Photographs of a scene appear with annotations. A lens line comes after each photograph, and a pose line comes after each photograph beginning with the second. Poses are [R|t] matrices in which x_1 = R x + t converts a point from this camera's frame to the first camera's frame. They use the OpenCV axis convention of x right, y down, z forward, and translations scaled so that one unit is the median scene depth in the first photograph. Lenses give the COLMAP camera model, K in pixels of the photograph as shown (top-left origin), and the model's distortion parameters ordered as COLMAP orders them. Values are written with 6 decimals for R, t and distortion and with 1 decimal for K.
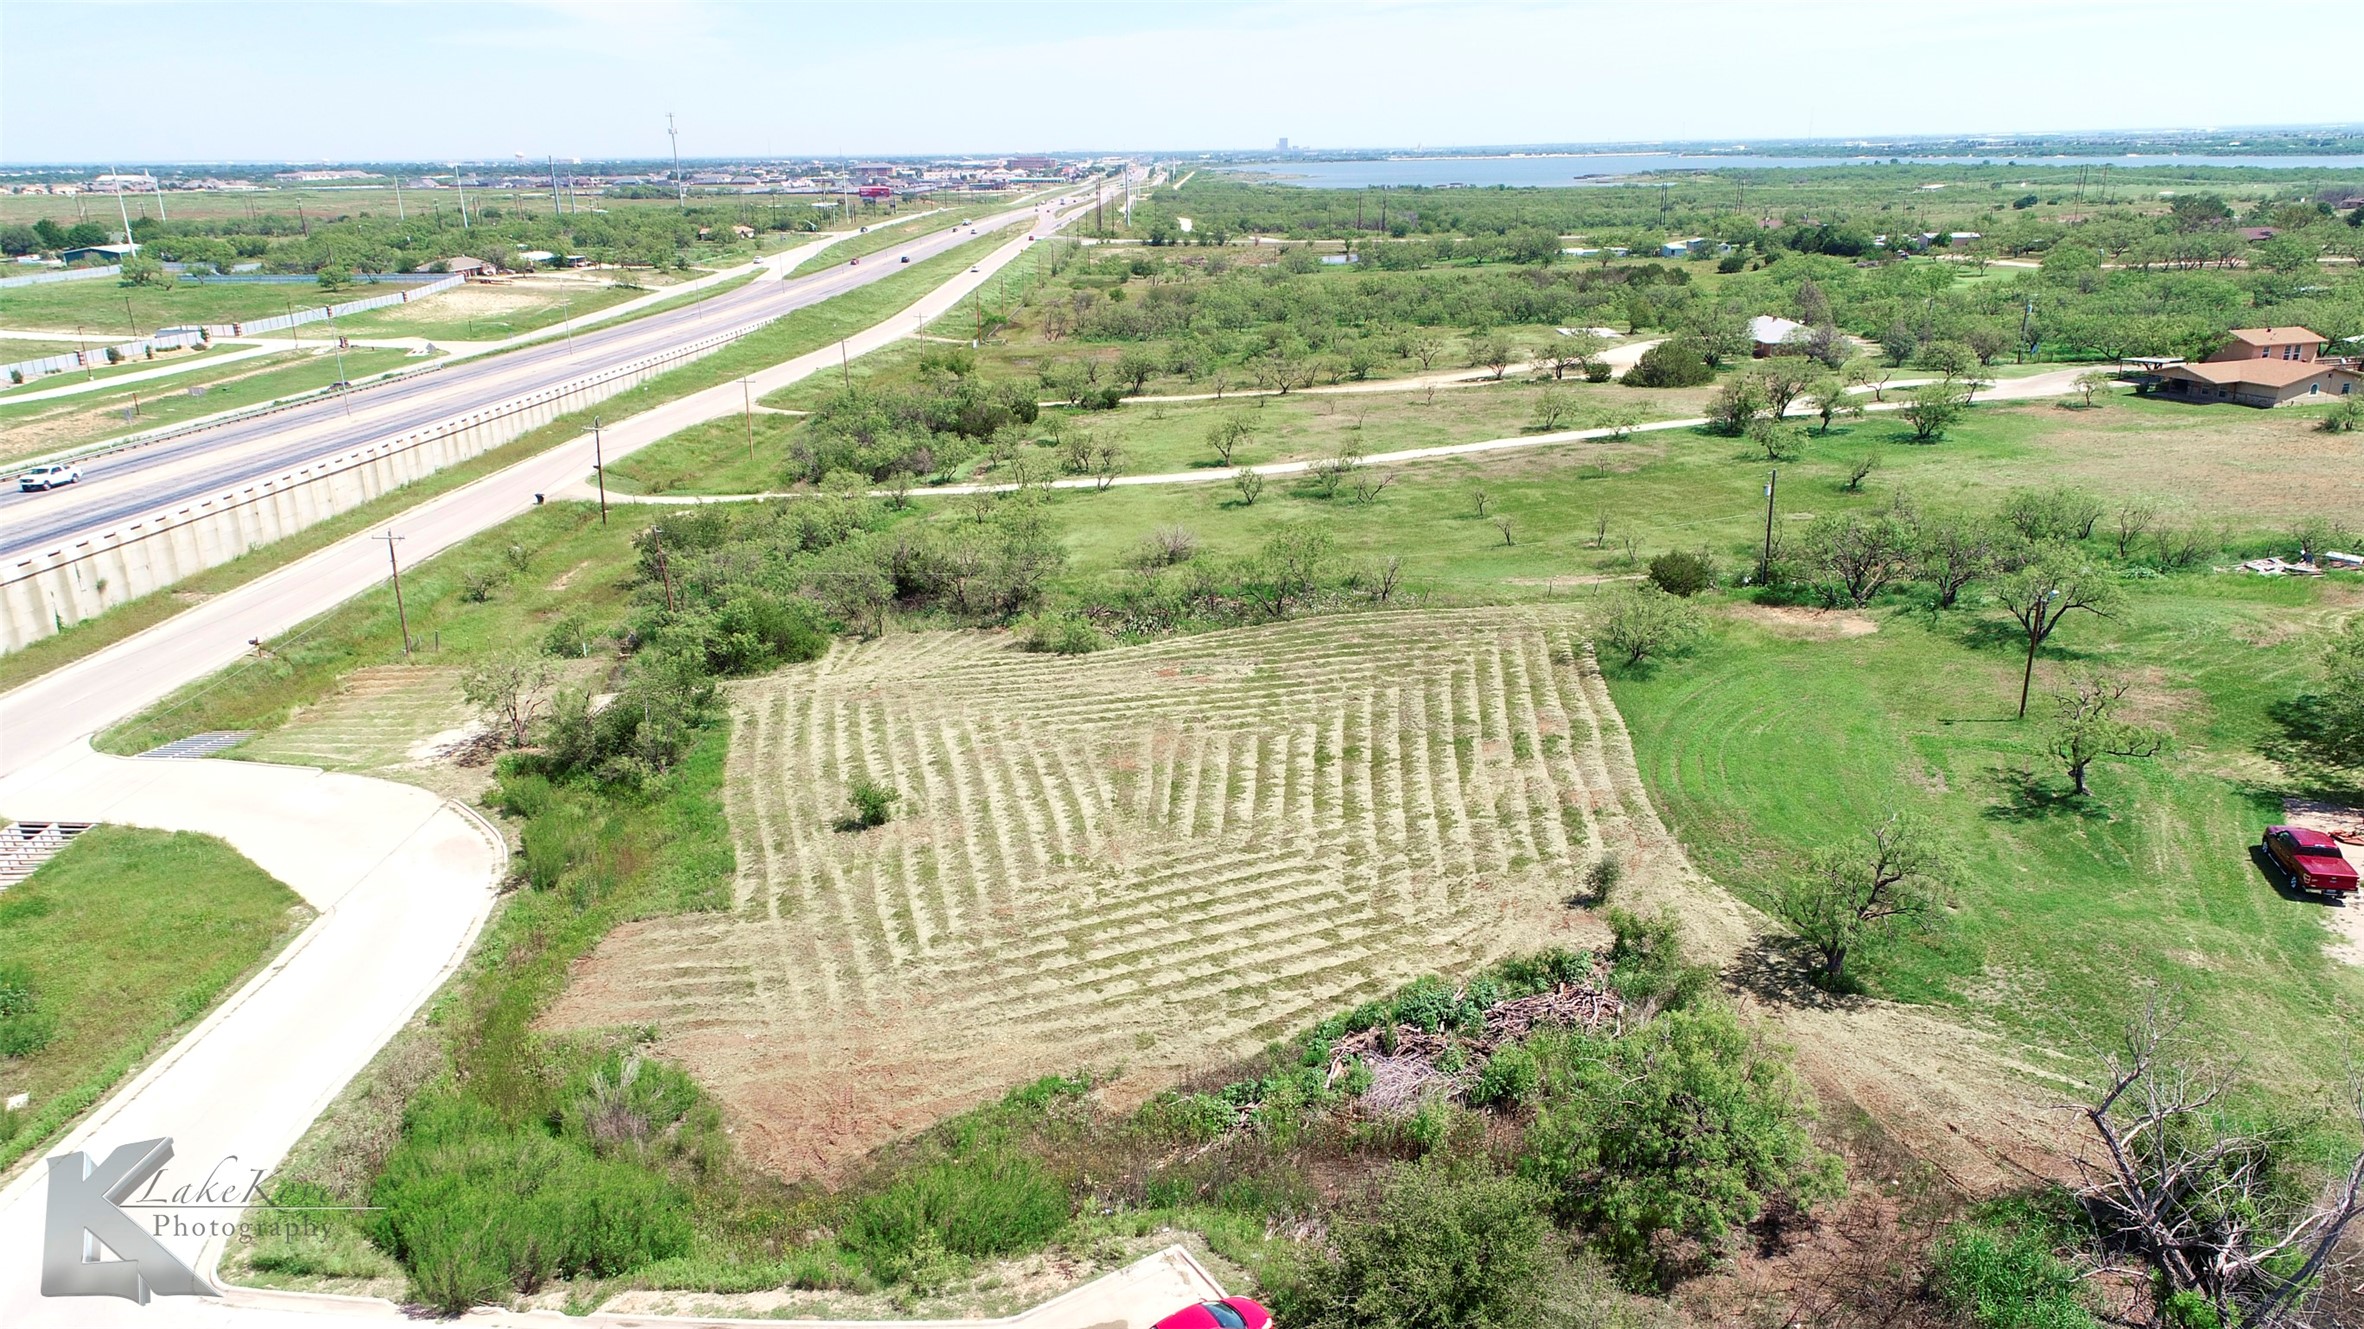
lens RADIAL K [[1573.3, 0, 1188.9], [0, 1573.3, 658.8], [0, 0, 1]] dist [0.034298, -0.004836]
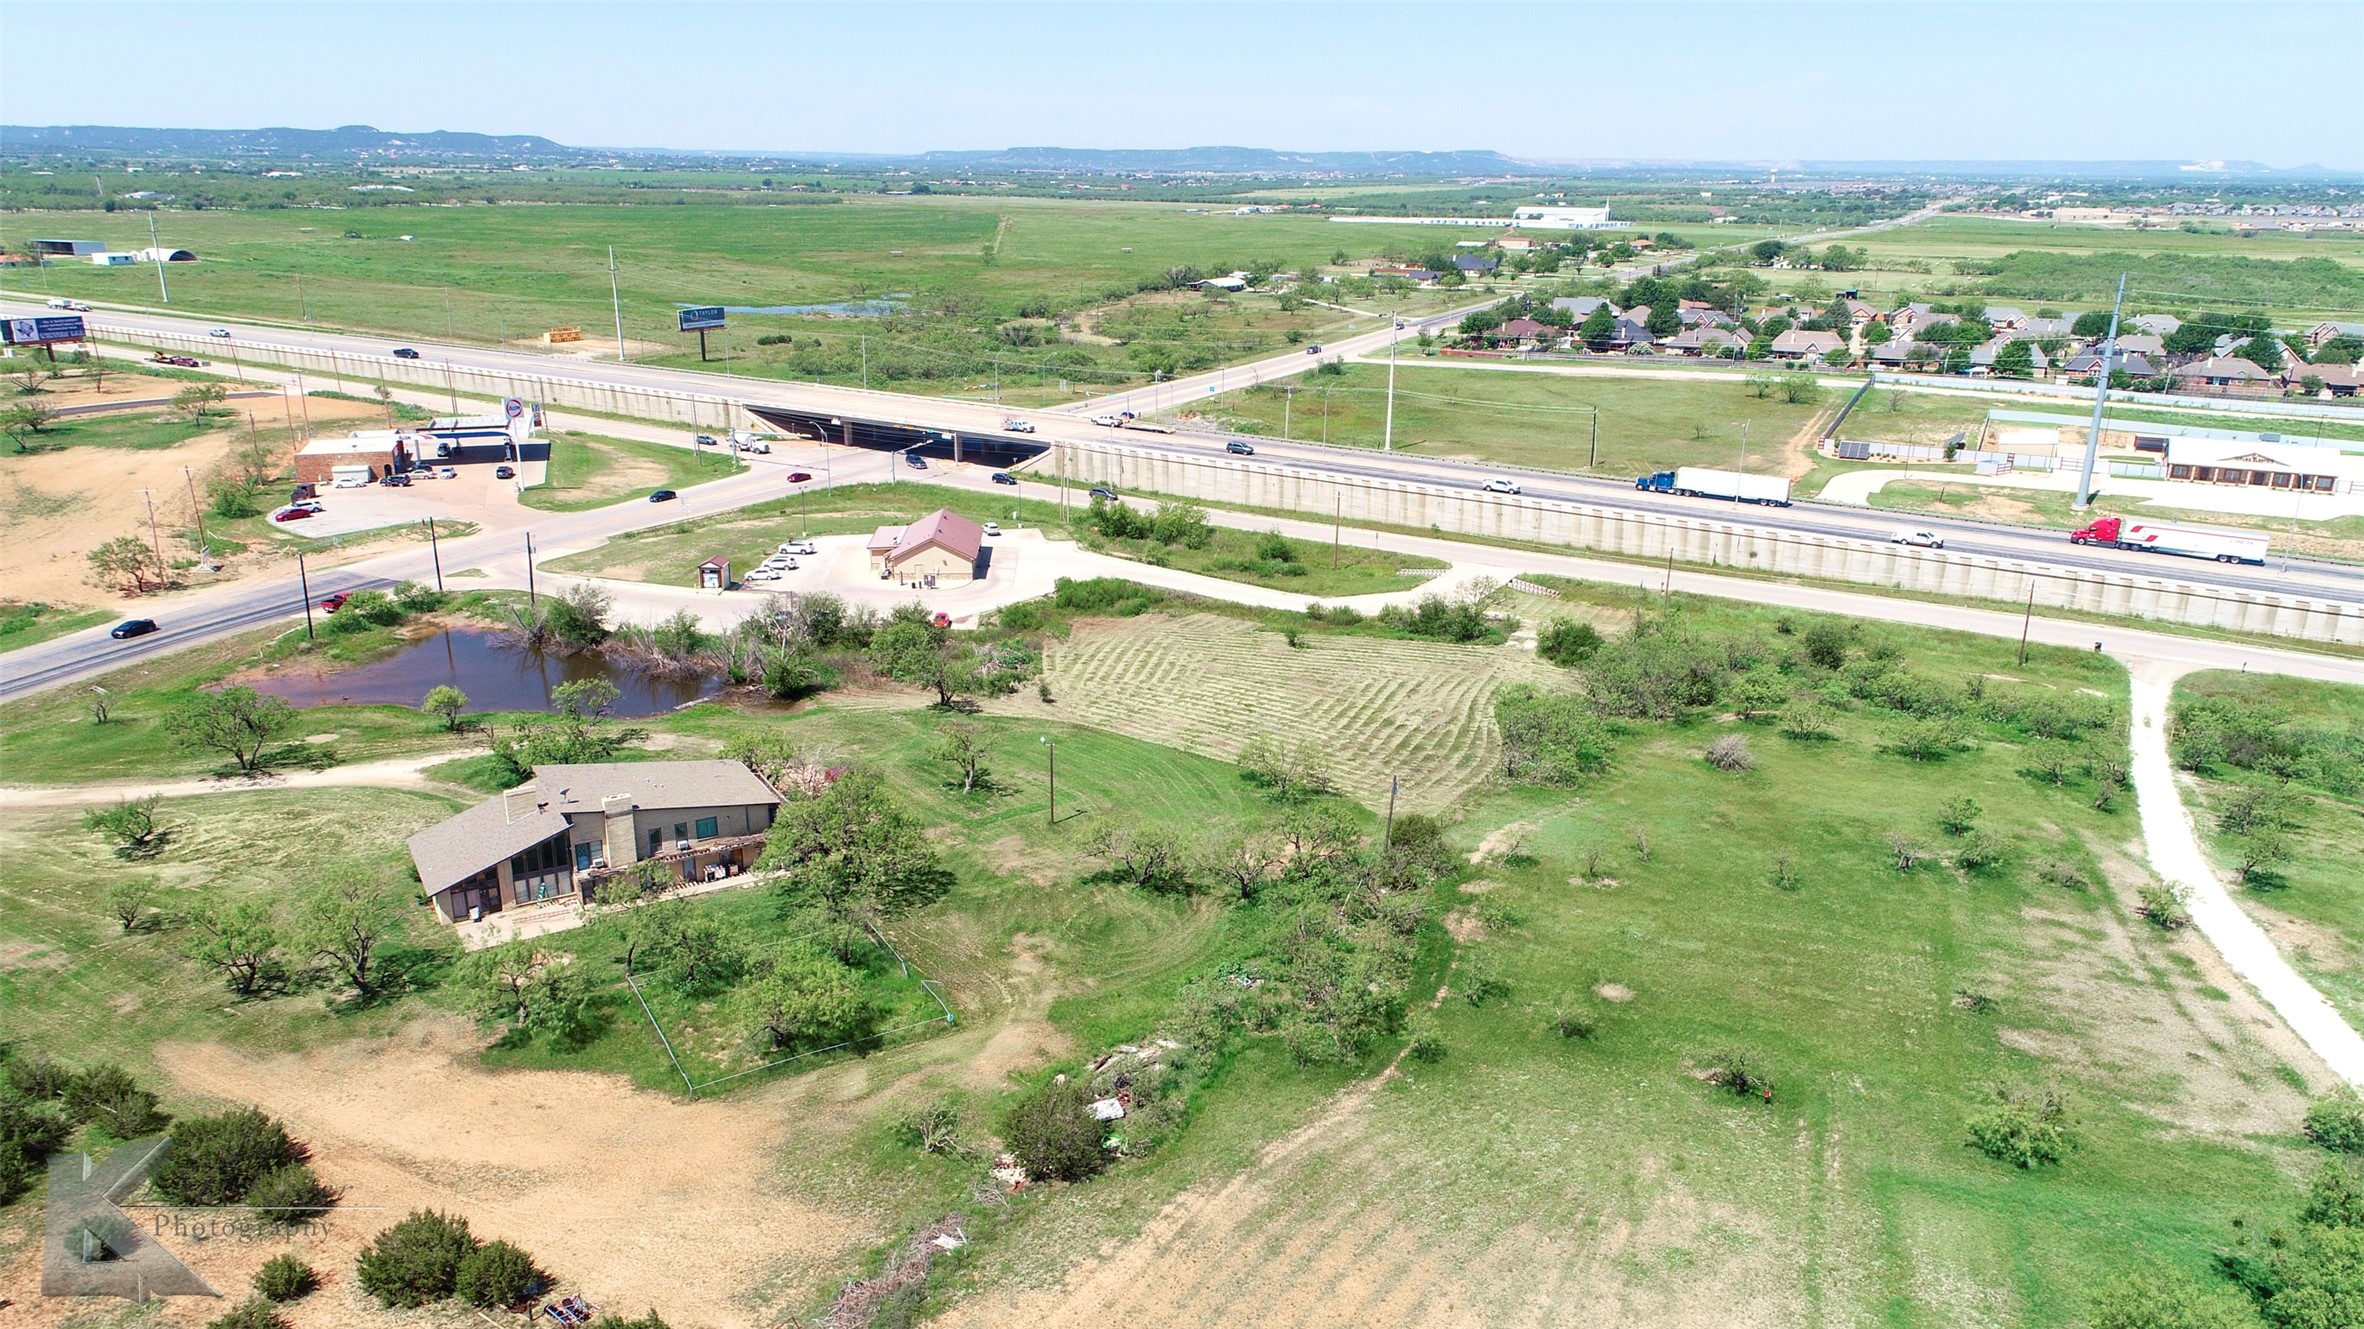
lens RADIAL K [[1573.3, 0, 1184.7], [0, 1573.3, 641.8], [0, 0, 1]] dist [0.034298, -0.004836]
pose [[-0.481199, 0.265840, -0.835330, 1.312003], [-0.276194, 0.858398, 0.432285, -0.621442], [0.831964, 0.438728, -0.339637, 1.213294]]
